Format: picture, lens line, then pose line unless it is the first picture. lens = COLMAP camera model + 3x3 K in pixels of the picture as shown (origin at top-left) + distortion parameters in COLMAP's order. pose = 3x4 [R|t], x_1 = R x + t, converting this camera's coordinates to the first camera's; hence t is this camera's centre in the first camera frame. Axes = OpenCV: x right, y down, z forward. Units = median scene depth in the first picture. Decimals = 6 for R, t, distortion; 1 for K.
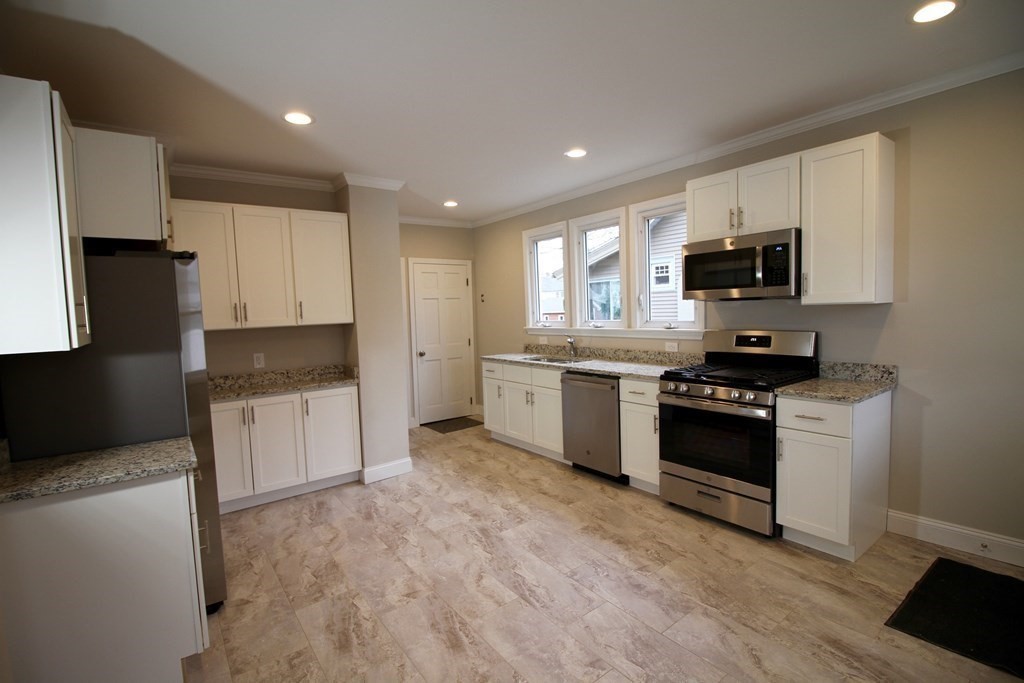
lens RADIAL K [[472.8, 0, 508.6], [0, 472.8, 340.8], [0, 0, 1]] dist [0.003022, -0.015114]
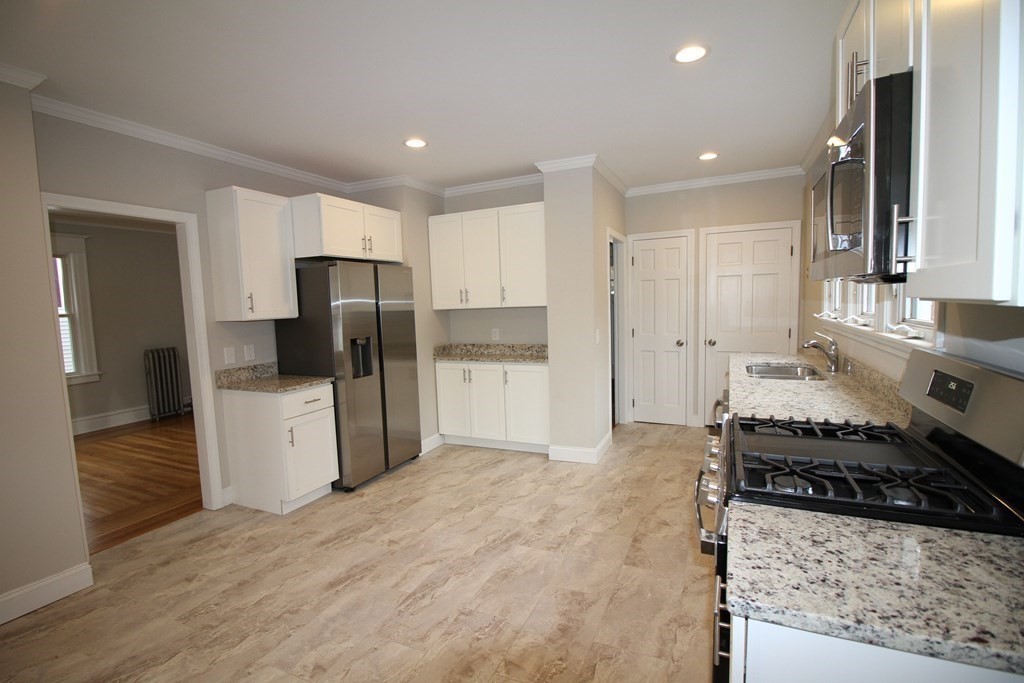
lens RADIAL K [[472.8, 0, 508.6], [0, 472.8, 340.8], [0, 0, 1]] dist [0.003022, -0.015114]
pose [[0.474438, 0.092667, -0.875398, 0.642602], [-0.041771, 0.995693, 0.082763, -0.051056], [0.879297, -0.002700, 0.476265, 0.487408]]
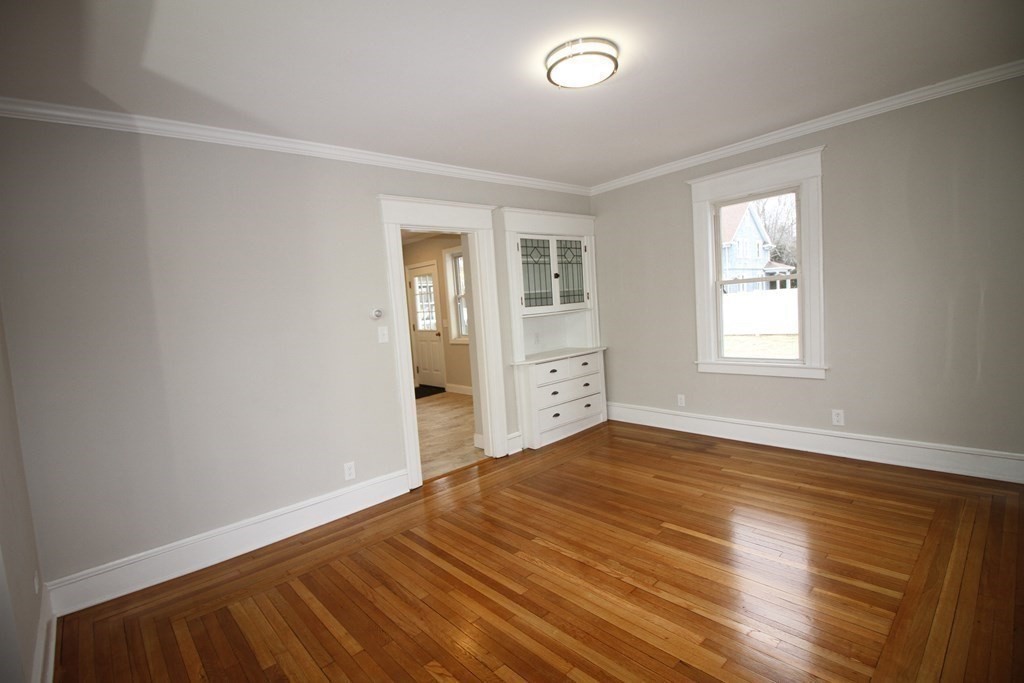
lens RADIAL K [[472.8, 0, 508.6], [0, 472.8, 340.8], [0, 0, 1]] dist [0.003022, -0.015114]
pose [[-0.093467, -0.035547, 0.994988, -1.609761], [0.142516, 0.988593, 0.048706, 0.055878], [-0.985370, 0.146354, -0.087334, 0.243807]]
